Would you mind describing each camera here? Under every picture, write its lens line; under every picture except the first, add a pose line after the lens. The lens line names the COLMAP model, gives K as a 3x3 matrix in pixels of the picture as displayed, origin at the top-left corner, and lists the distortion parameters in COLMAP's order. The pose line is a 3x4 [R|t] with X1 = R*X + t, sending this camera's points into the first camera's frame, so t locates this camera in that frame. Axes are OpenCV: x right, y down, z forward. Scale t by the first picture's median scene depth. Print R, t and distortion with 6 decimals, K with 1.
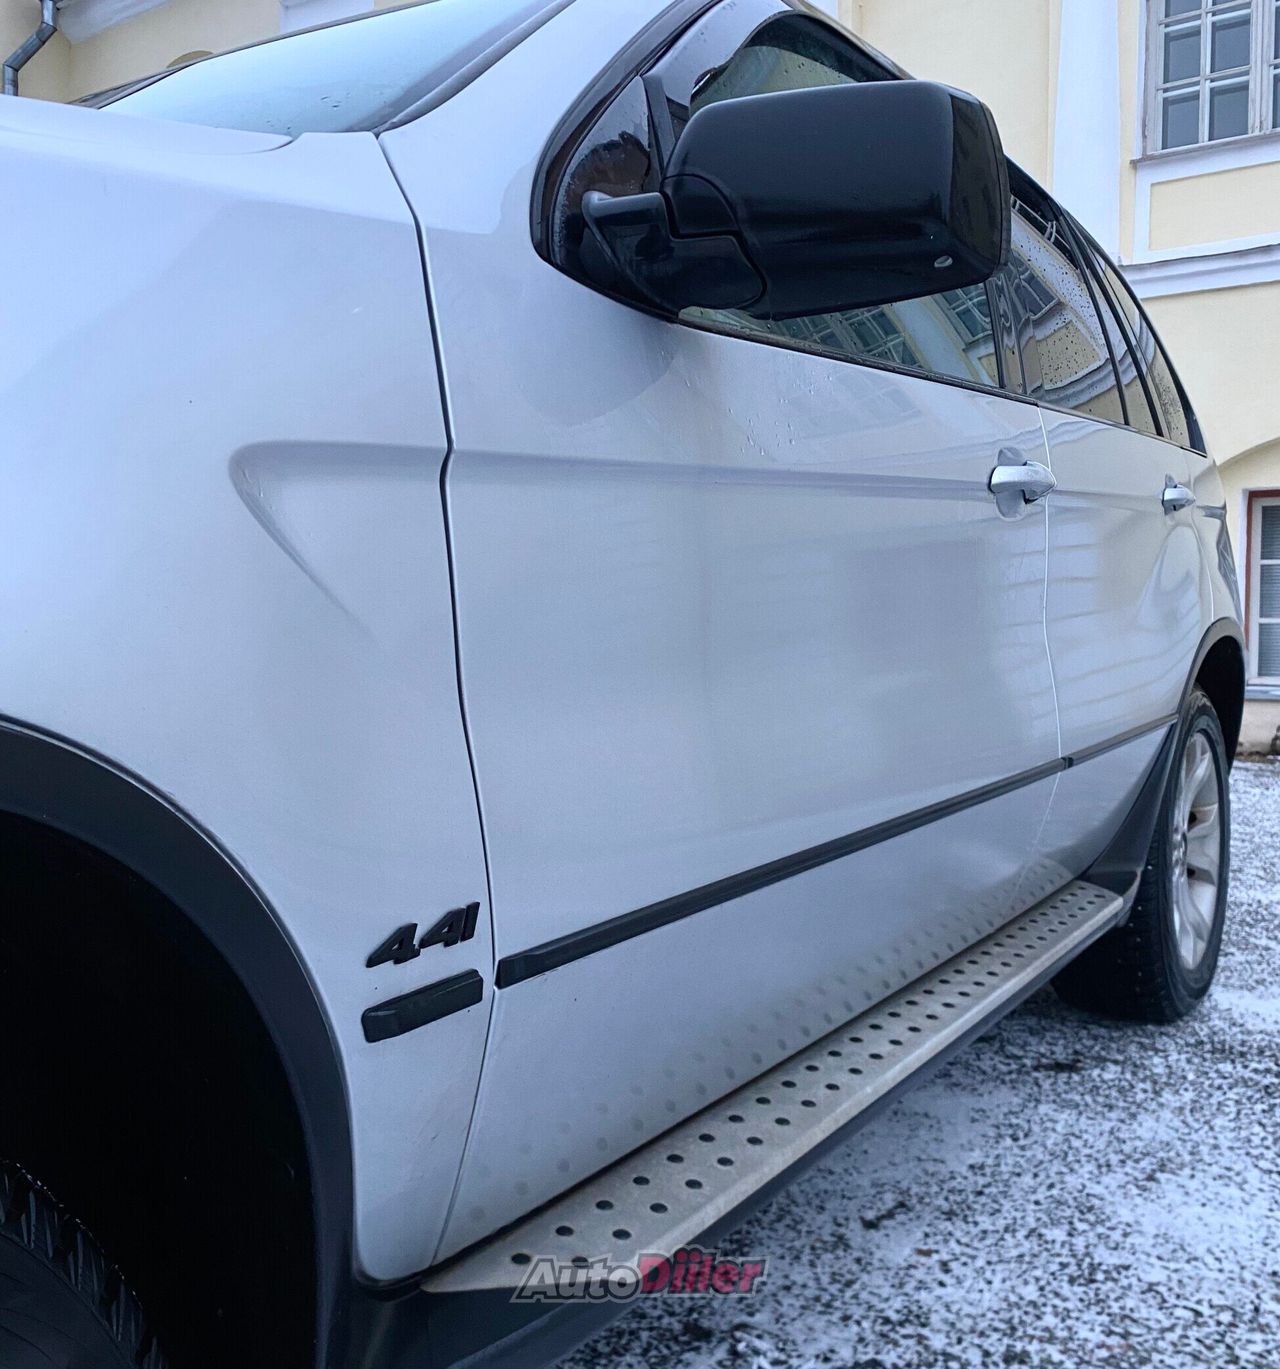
lens RADIAL K [[1317.3, 0, 643.7], [0, 1317.3, 684.8], [0, 0, 1]] dist [0.053240, 0.000000]
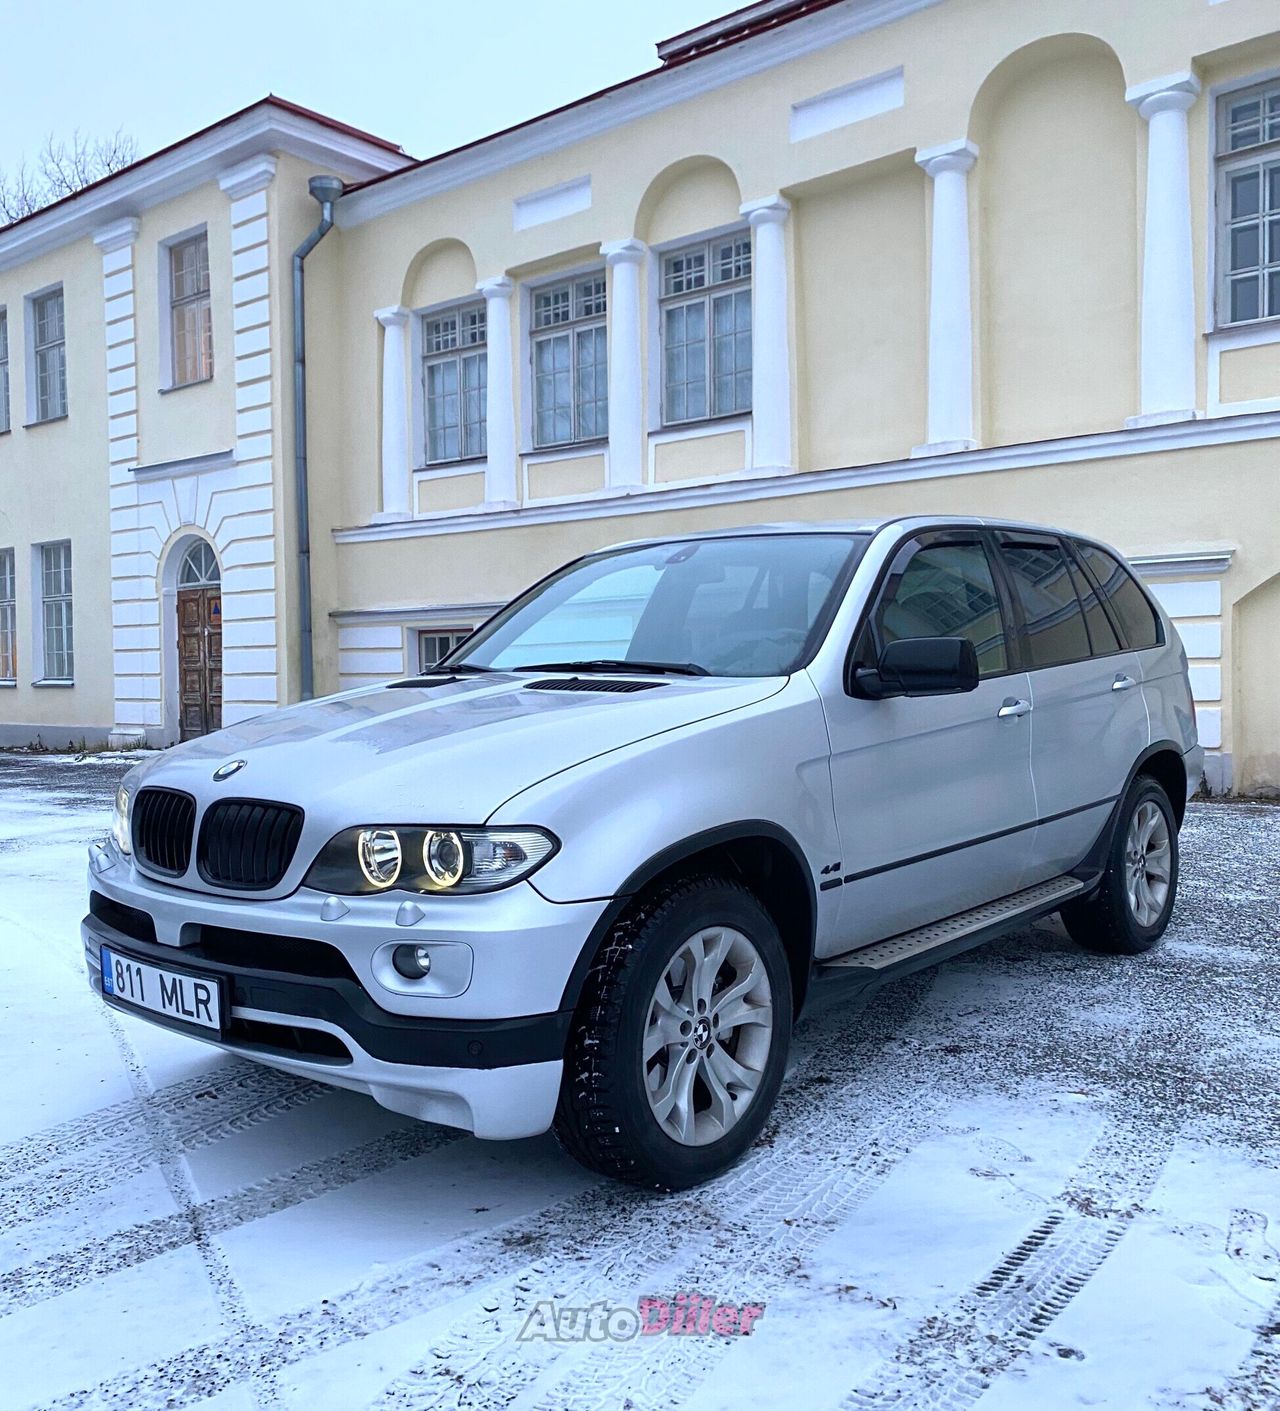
lens RADIAL K [[1298.7, 0, 635.9], [0, 1298.7, 704.3], [0, 0, 1]] dist [0.005144, 0.000000]
pose [[0.992080, -0.015513, -0.124649, -0.103681], [0.013252, 0.999733, -0.018945, -0.109496], [0.124910, 0.017143, 0.992020, -1.315871]]
